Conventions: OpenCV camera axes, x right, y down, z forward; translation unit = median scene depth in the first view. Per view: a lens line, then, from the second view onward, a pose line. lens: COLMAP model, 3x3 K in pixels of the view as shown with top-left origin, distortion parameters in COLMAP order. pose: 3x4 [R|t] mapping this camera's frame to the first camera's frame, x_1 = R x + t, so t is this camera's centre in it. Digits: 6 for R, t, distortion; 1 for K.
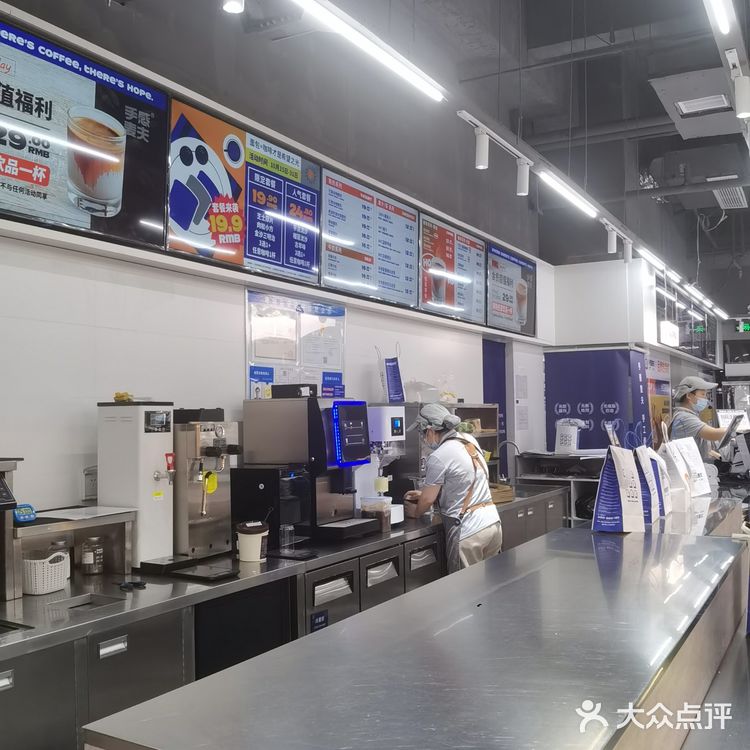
lens RADIAL K [[830.0, 0, 375.0], [0, 830.0, 375.0], [0, 0, 1]] dist [-0.021498, -0.011061]
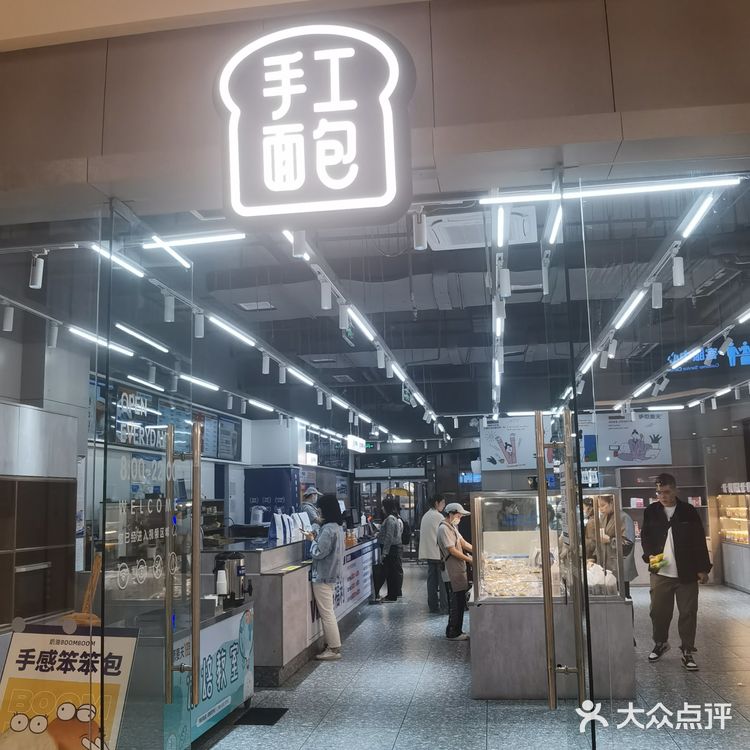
lens RADIAL K [[830.0, 0, 375.0], [0, 830.0, 375.0], [0, 0, 1]] dist [-0.021498, -0.011061]
pose [[0.929603, 0.043455, 0.365992, -0.212311], [-0.004381, 0.994258, -0.106923, -0.041313], [-0.368536, 0.097792, 0.924455, -0.834271]]
